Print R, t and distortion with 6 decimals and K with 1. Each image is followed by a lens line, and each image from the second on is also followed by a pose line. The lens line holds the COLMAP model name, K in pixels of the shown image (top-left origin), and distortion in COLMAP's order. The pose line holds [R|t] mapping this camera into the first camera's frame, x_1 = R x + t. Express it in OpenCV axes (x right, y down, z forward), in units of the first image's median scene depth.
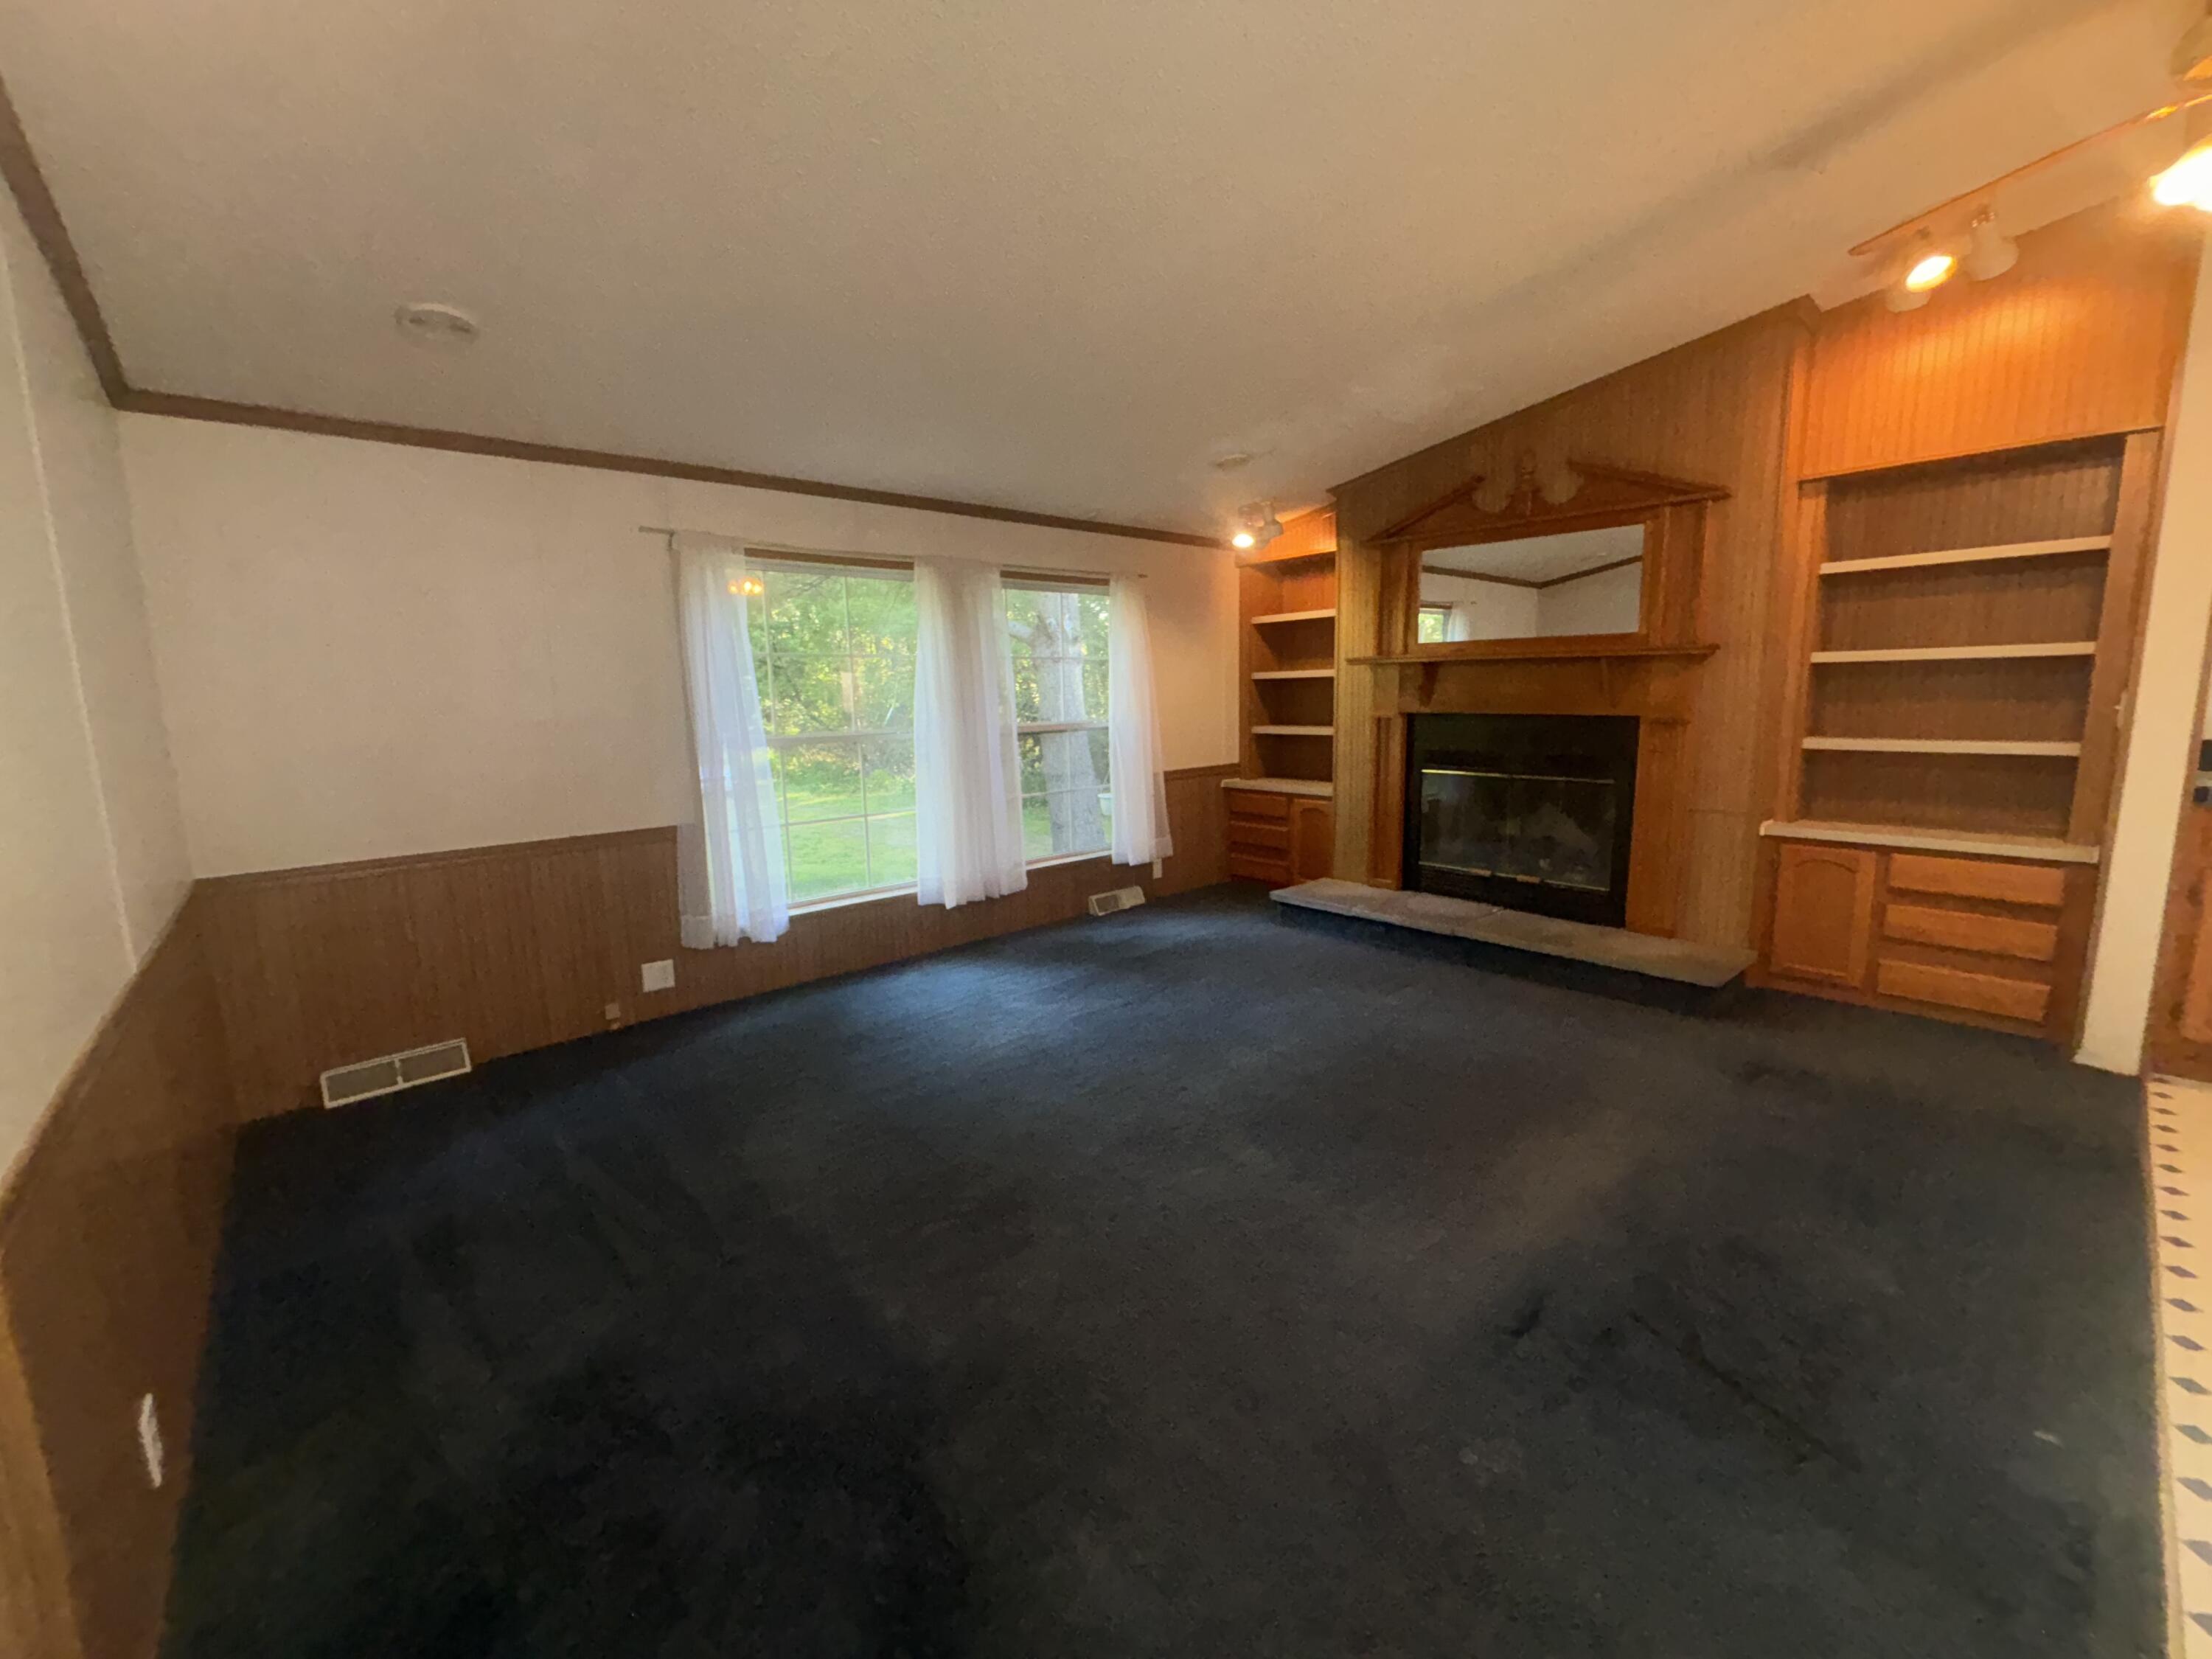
lens RADIAL K [[888.0, 0, 1092.6], [0, 888.0, 818.0], [0, 0, 1]] dist [-0.000604, -0.000179]
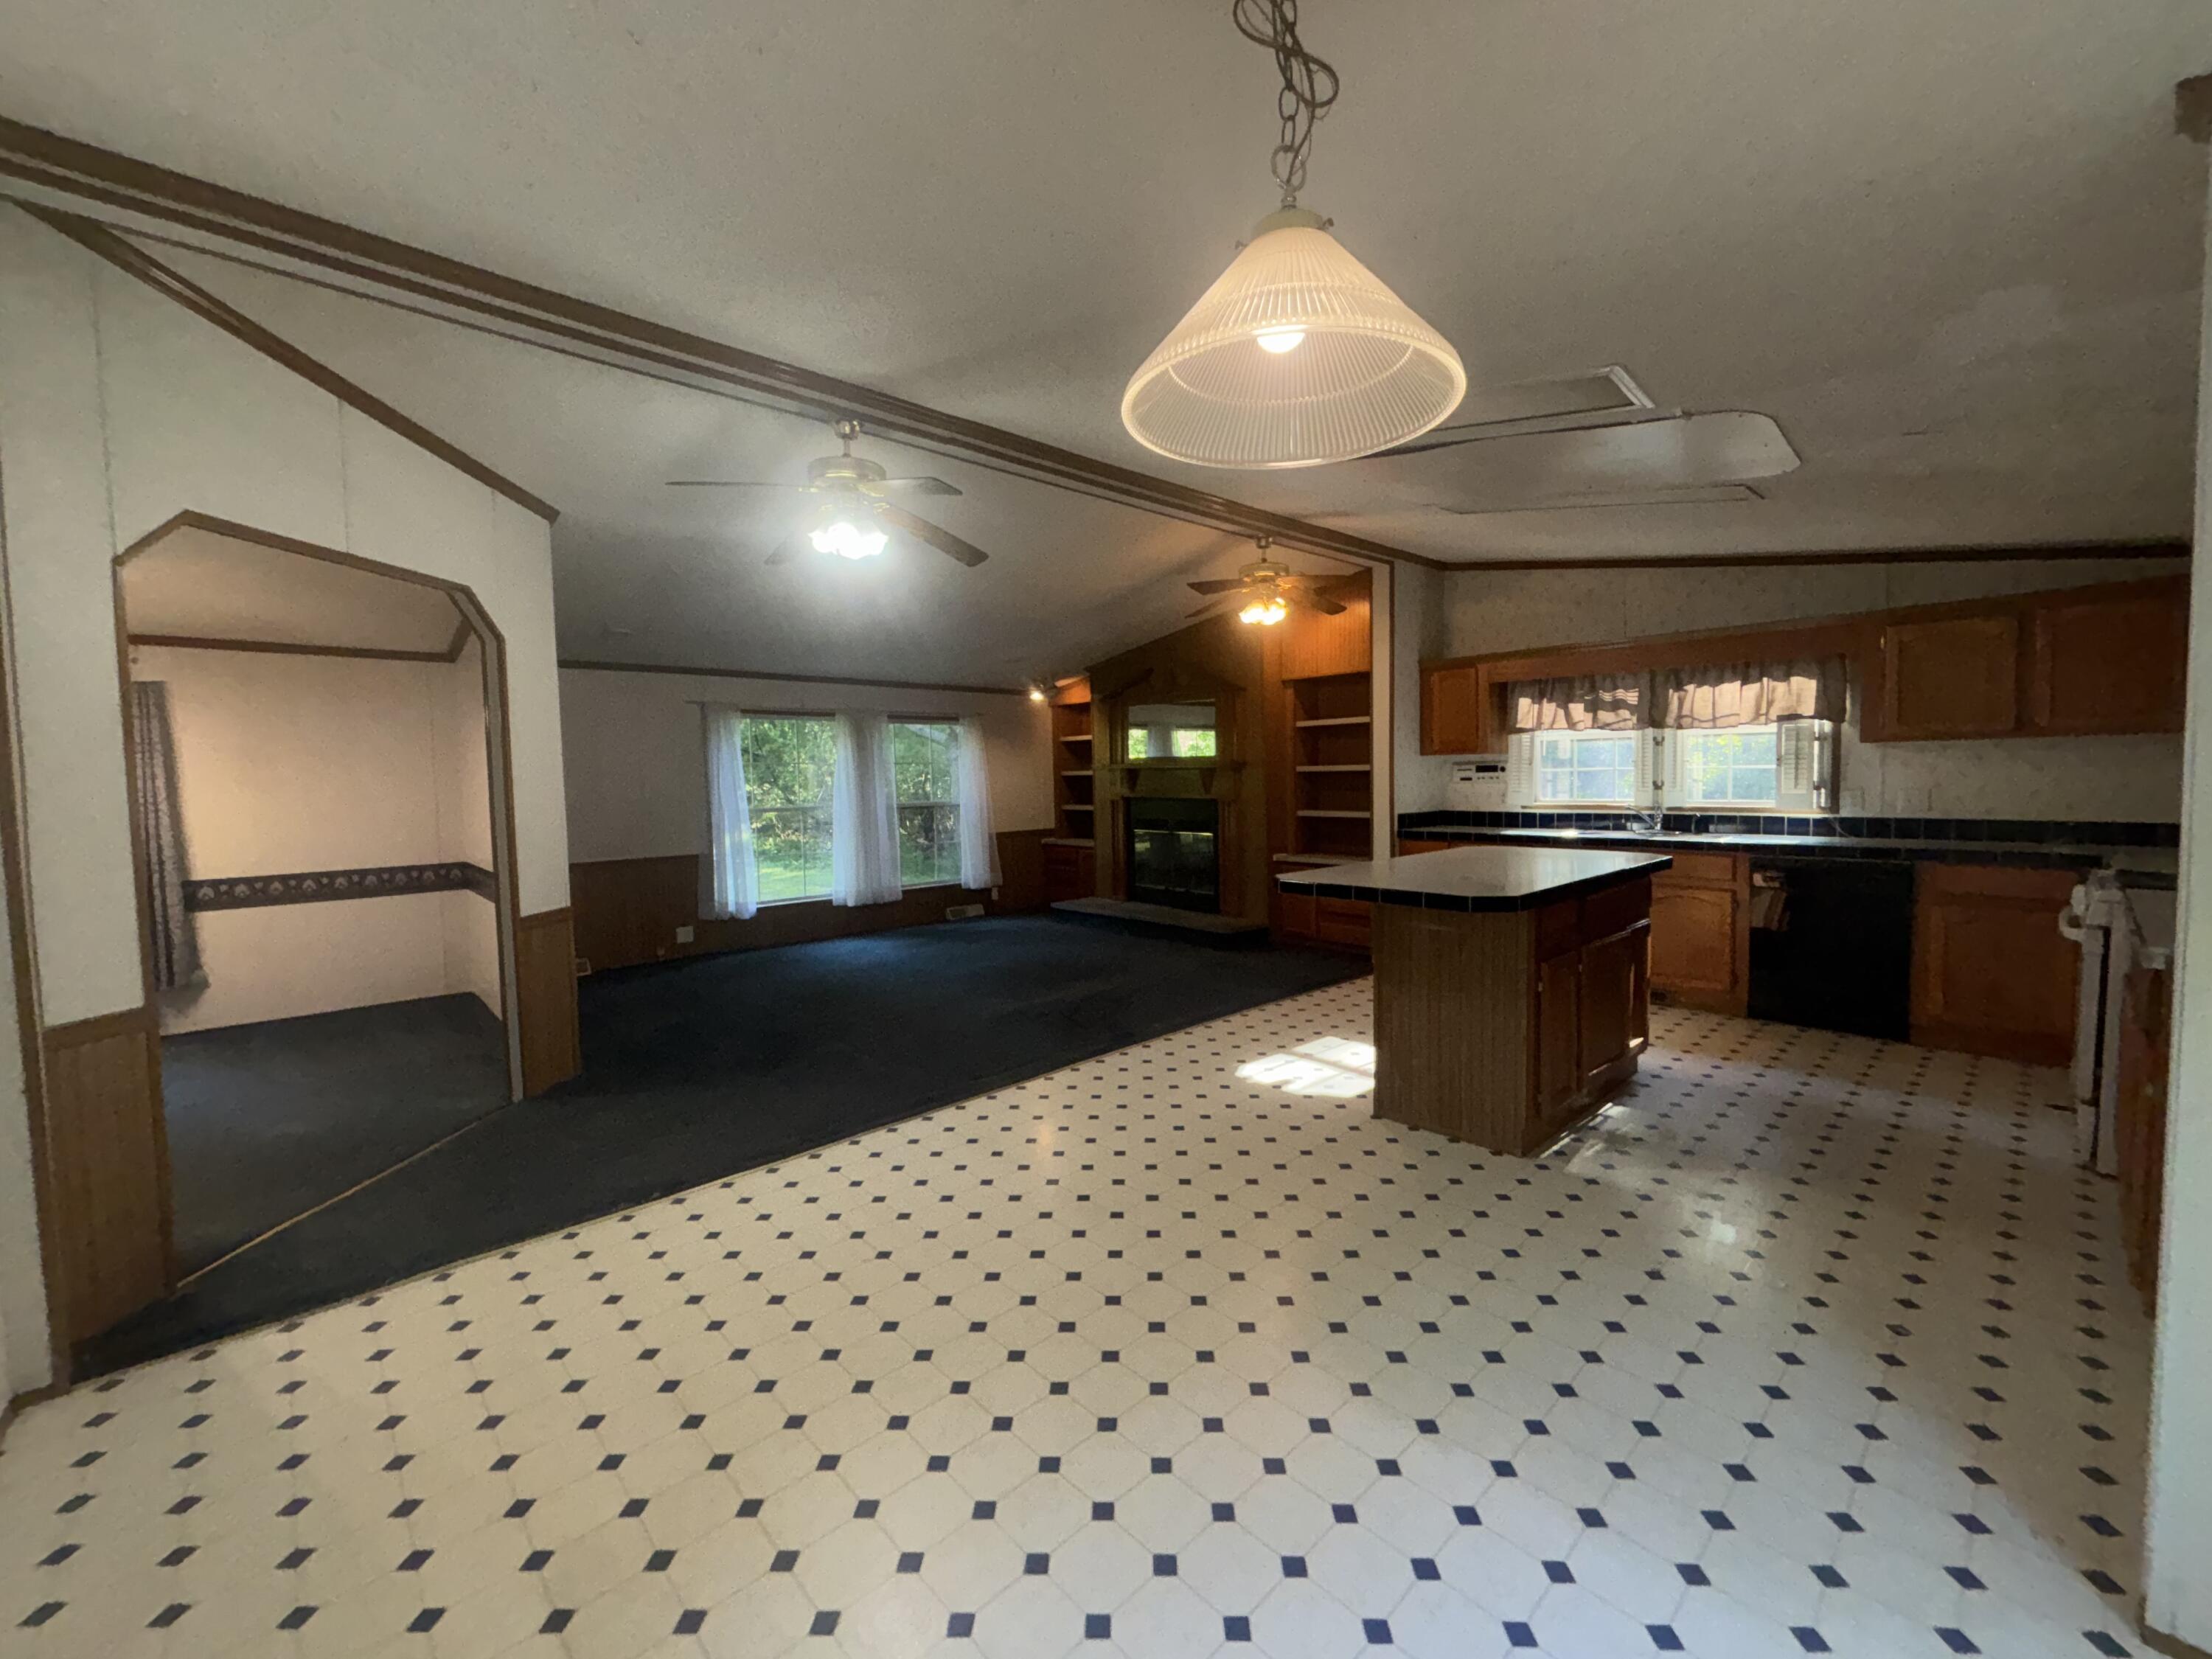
lens RADIAL K [[882.5, 0, 1102.3], [0, 882.5, 829.5], [0, 0, 1]] dist [-0.000155, -0.000079]
pose [[0.999476, 0.002533, 0.032264, 0.276493], [0.000111, 0.996658, -0.081688, 0.092098], [-0.032363, 0.081649, 0.996136, -0.756724]]
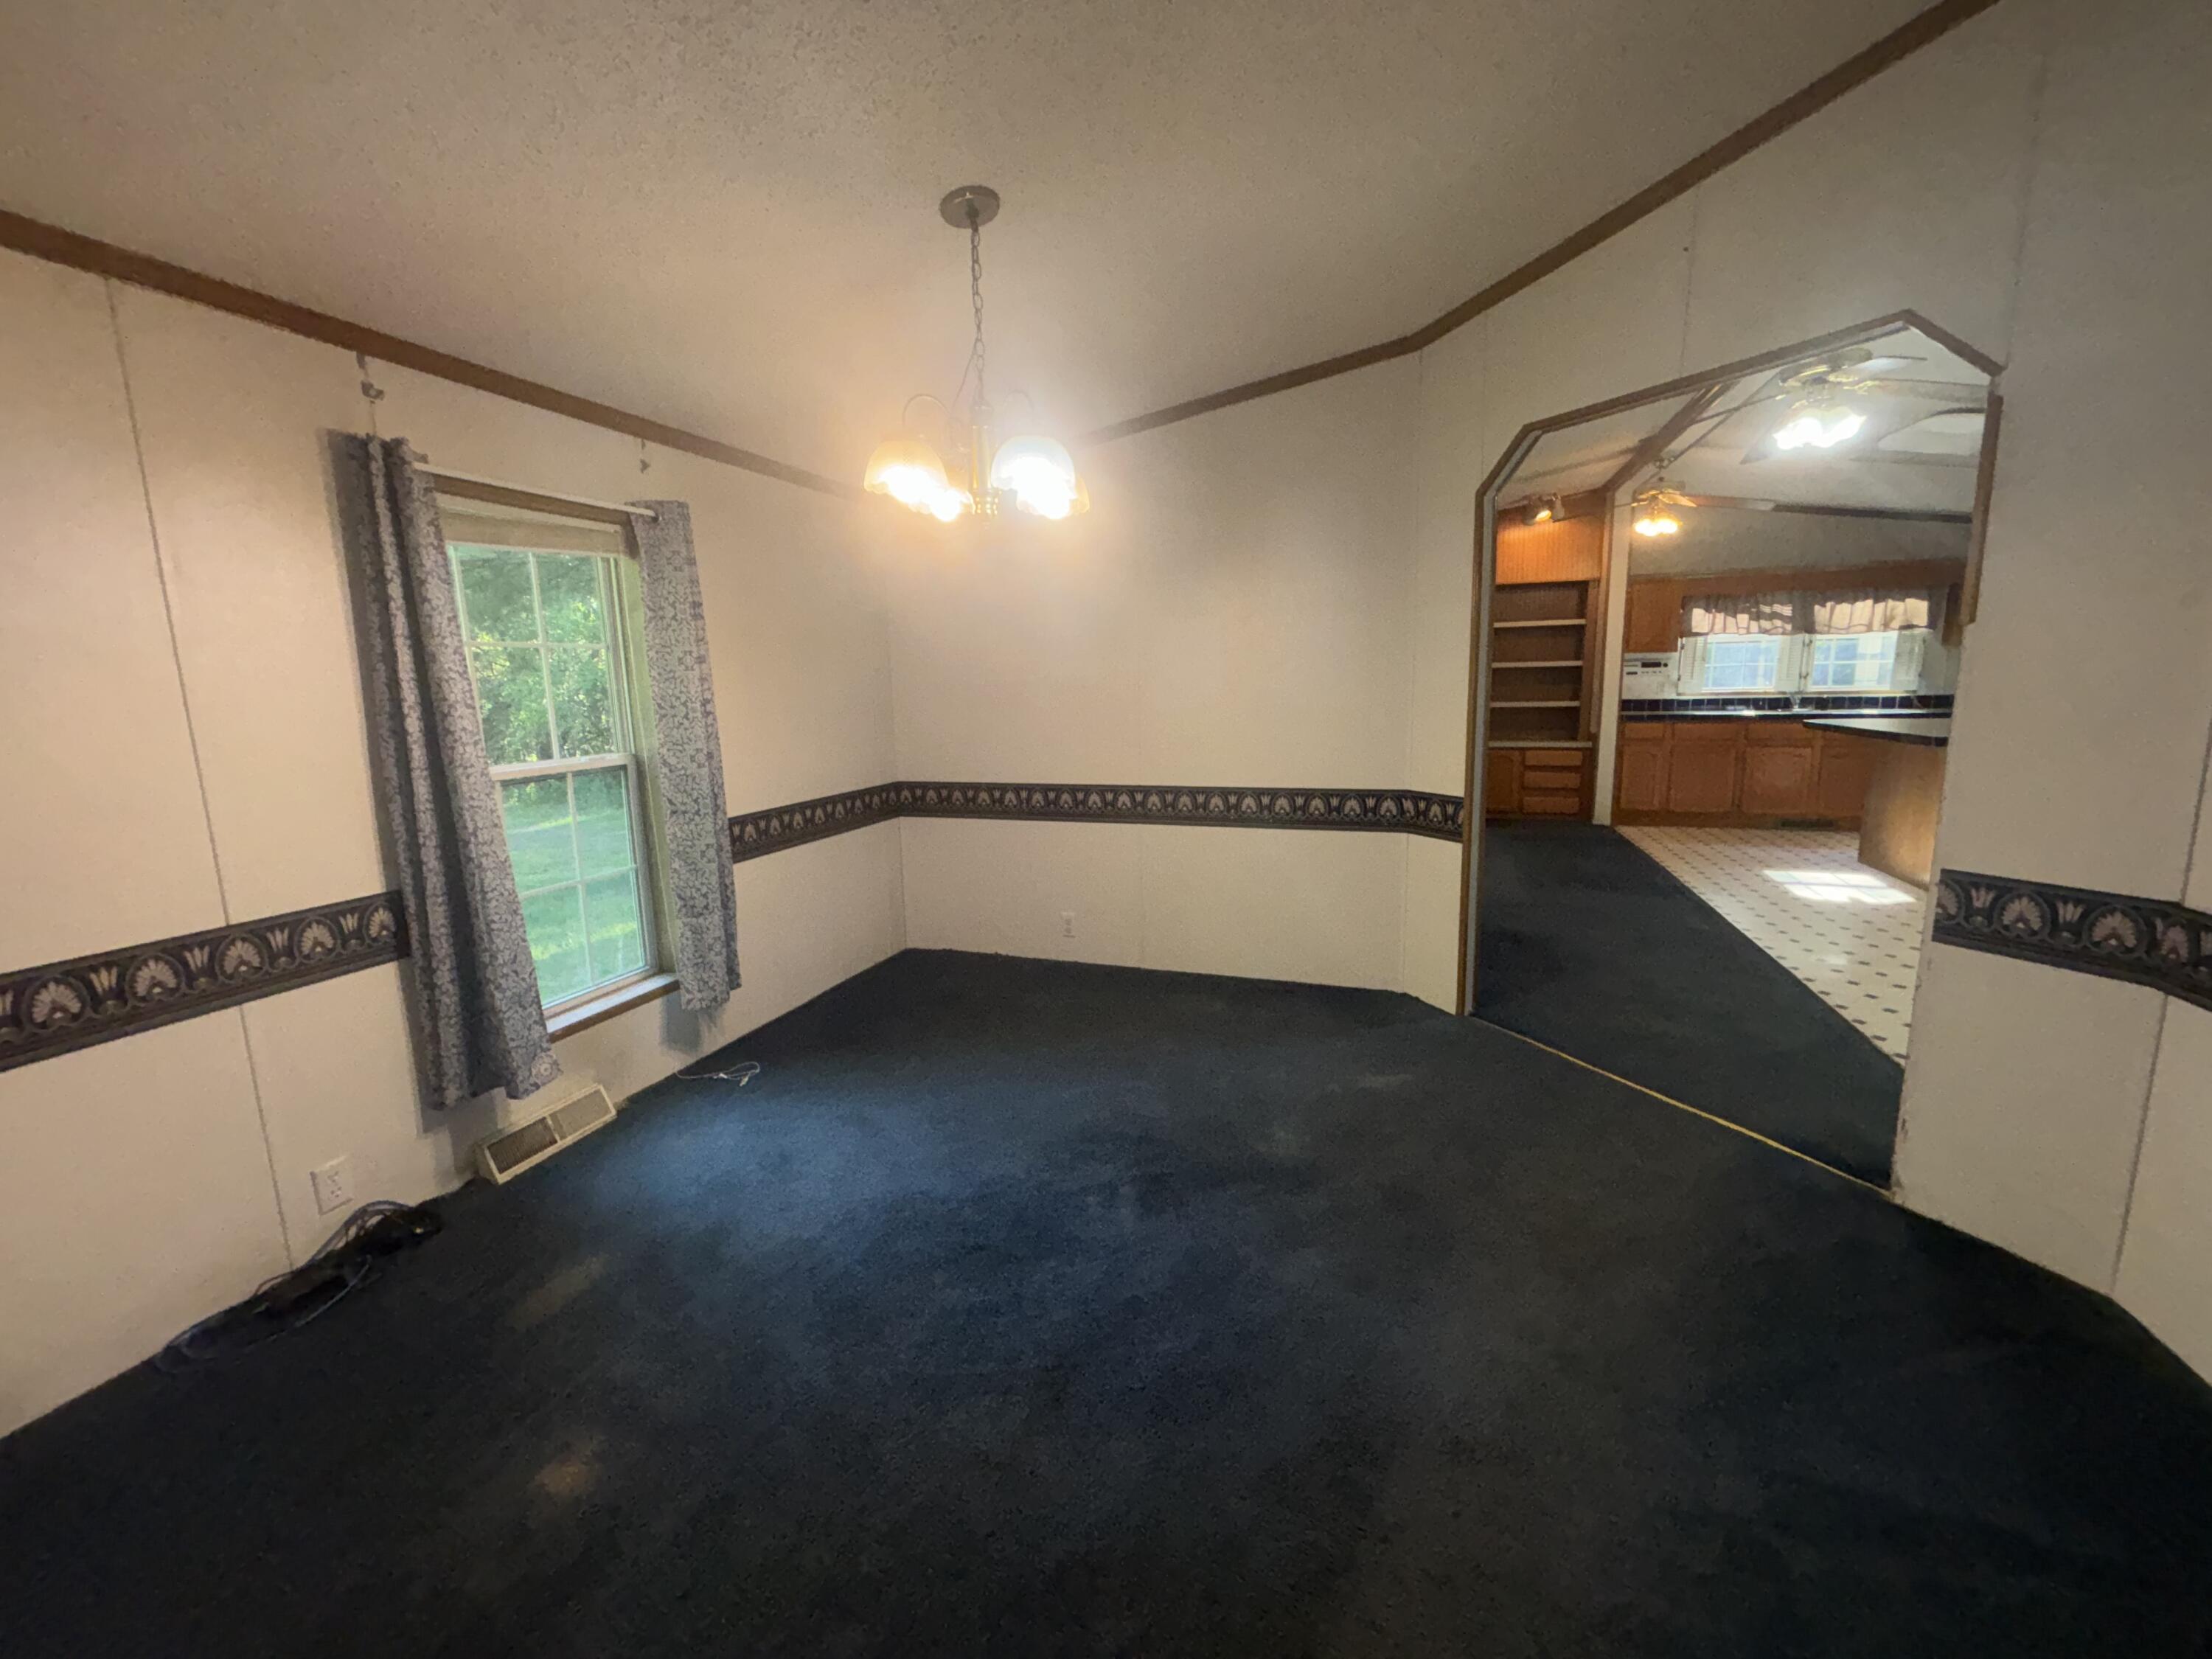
lens RADIAL K [[894.4, 0, 1103.0], [0, 894.4, 816.6], [0, 0, 1]] dist [-0.001385, 0.008742]
pose [[0.871052, -0.070710, 0.486074, -0.965563], [0.071266, 0.997306, 0.017370, 0.074234], [-0.485993, 0.019510, 0.873745, -0.402019]]
